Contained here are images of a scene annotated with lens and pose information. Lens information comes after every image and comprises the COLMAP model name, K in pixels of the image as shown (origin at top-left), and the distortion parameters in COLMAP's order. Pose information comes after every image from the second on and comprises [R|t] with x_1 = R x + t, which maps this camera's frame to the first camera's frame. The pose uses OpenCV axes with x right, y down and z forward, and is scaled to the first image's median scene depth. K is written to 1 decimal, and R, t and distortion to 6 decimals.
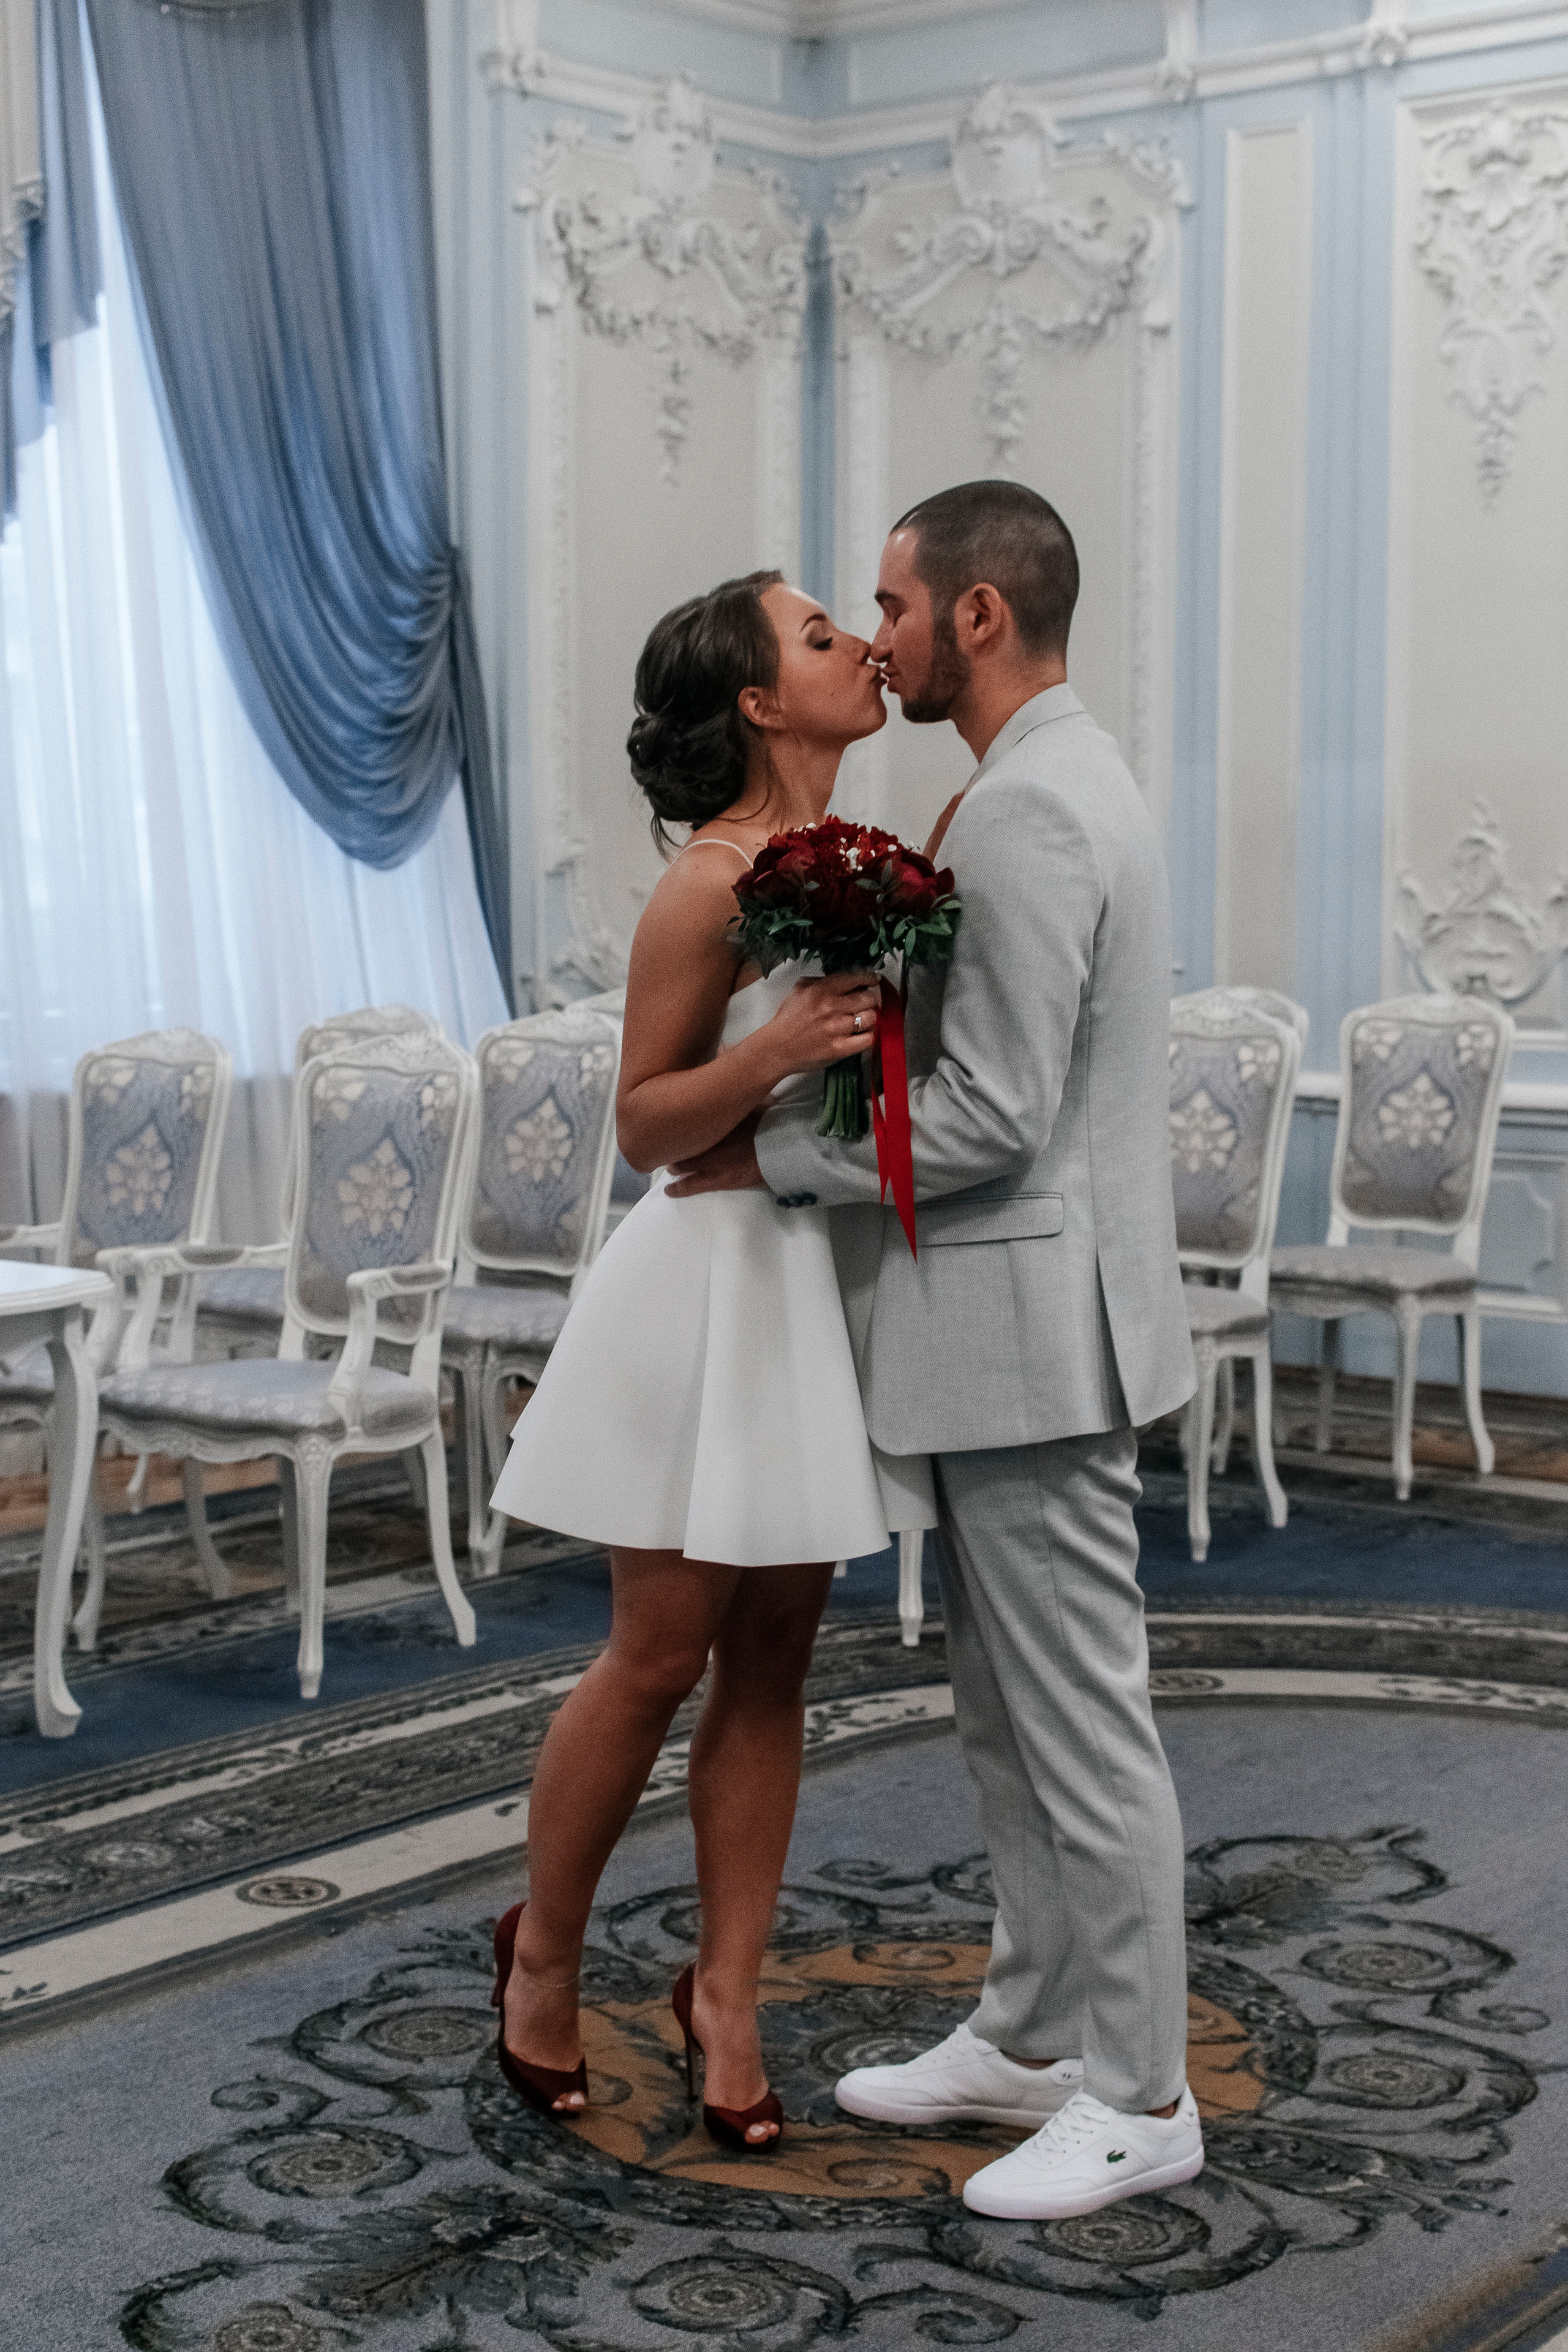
lens RADIAL K [[3591.8, 0, 750.9], [0, 3591.8, 1154.1], [0, 0, 1]] dist [0.010005, 0.000000]
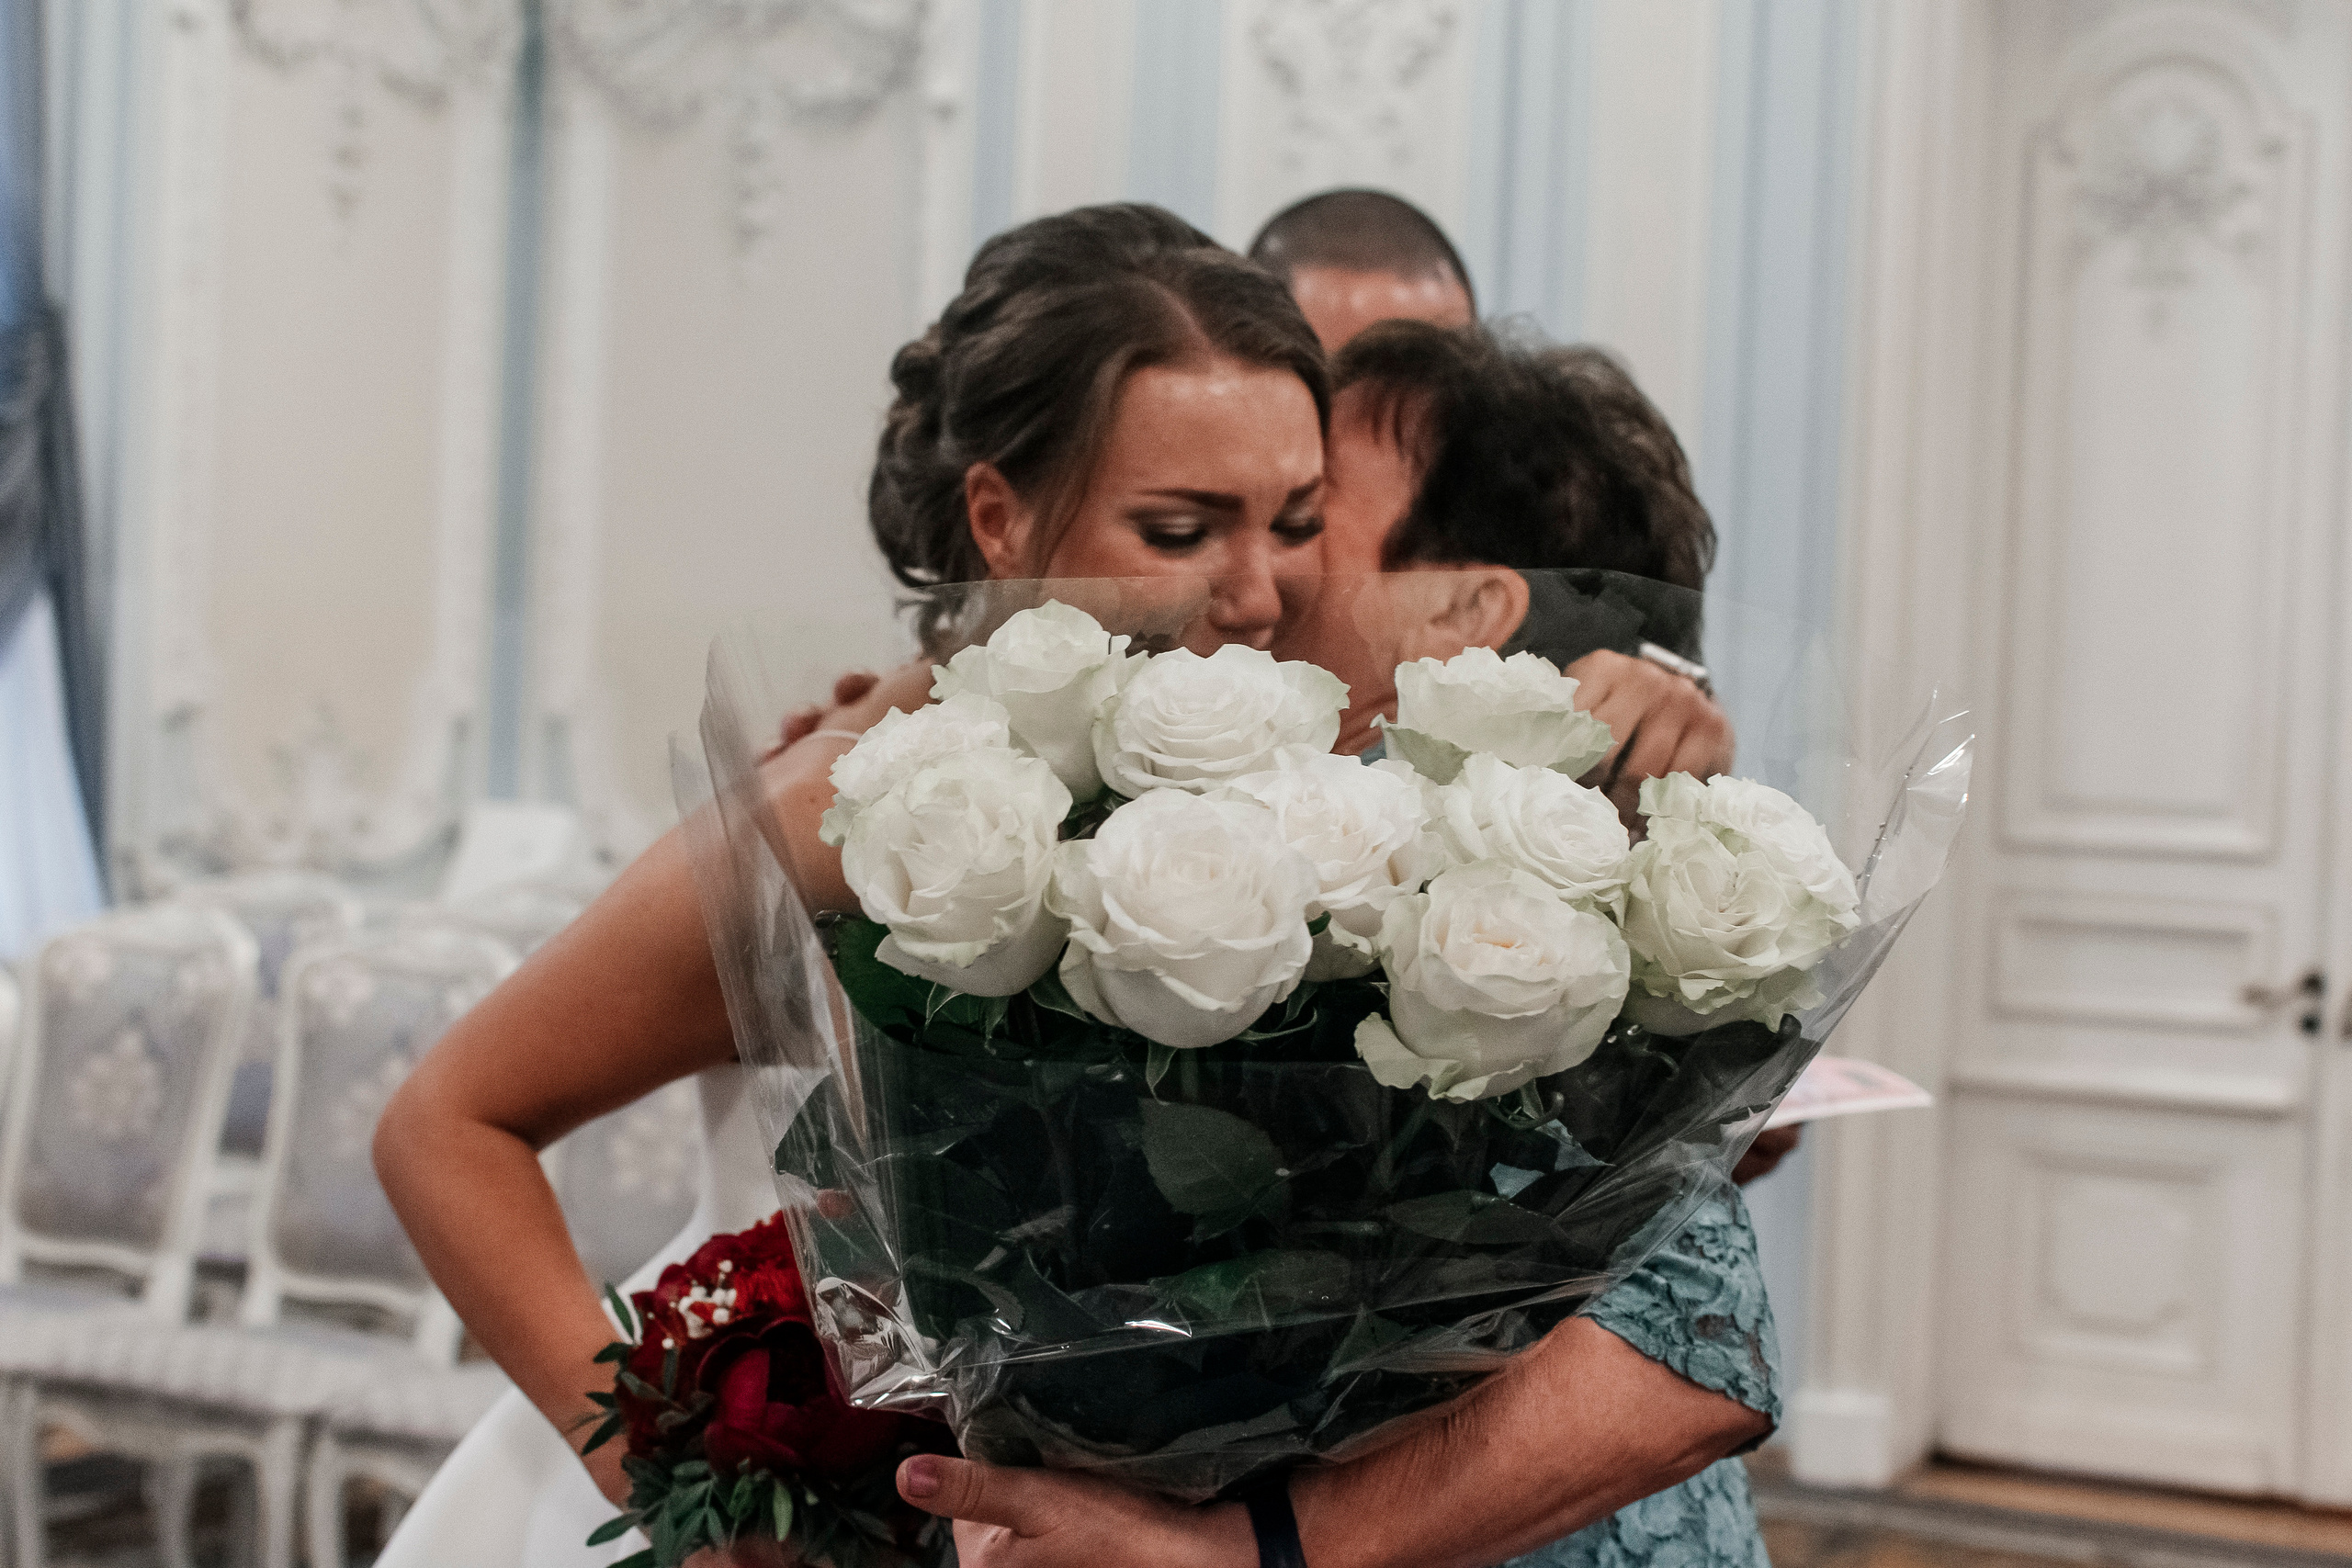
lens RADIAL K [[3591.5, 0, 1178.6], [0, 3591.5, 759.2], [0, 0, 1]] dist [0.010005, 0.000000]
pose [[0.977142, 0.039363, 0.208912, -0.002393], [-0.023506, 0.996688, -0.077851, -0.014413], [-0.211285, 0.071161, 0.974831, 0.192521]]
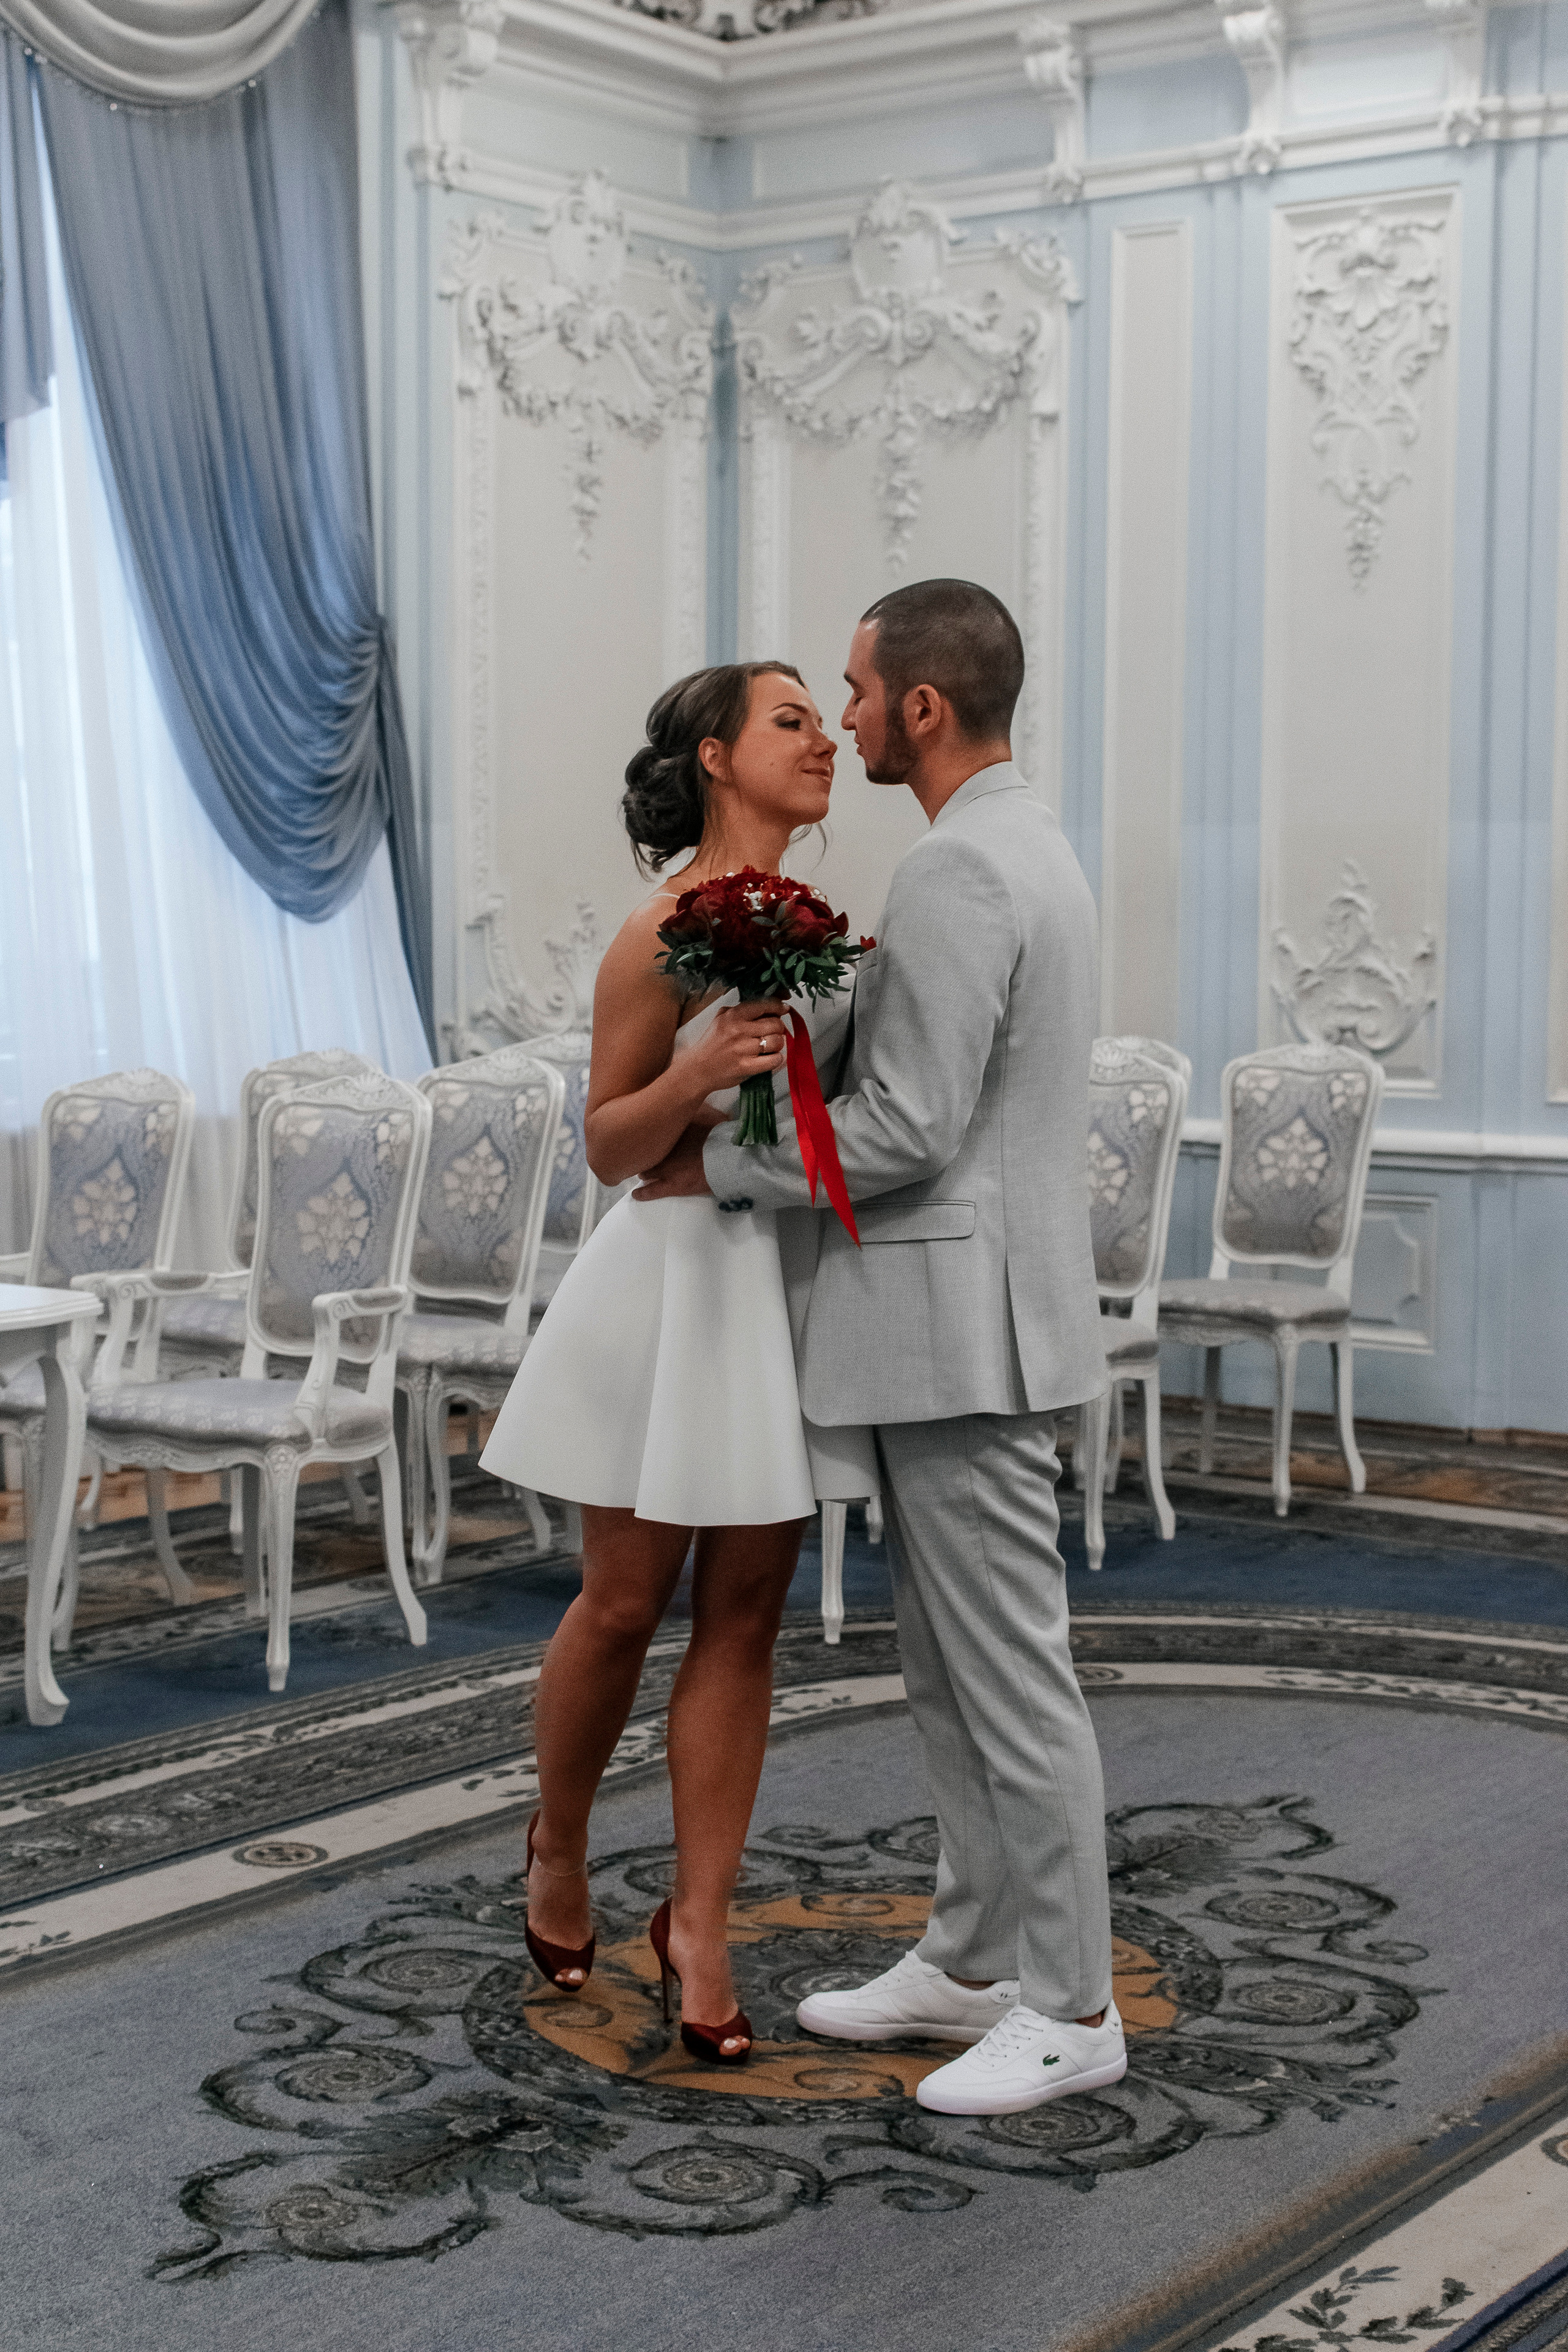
lens RADIAL K [[3591.8, 0, 760.7], [0, 3591.8, 1152.6], [0, 0, 1]] dist [0.010005, 0.000000]
pose [[0.999121, 0.002633, 0.041840, -0.015701], [-0.001938, 0.999860, -0.016642, 0.005343], [-0.041877, 0.016546, 0.998986, -0.053751]]
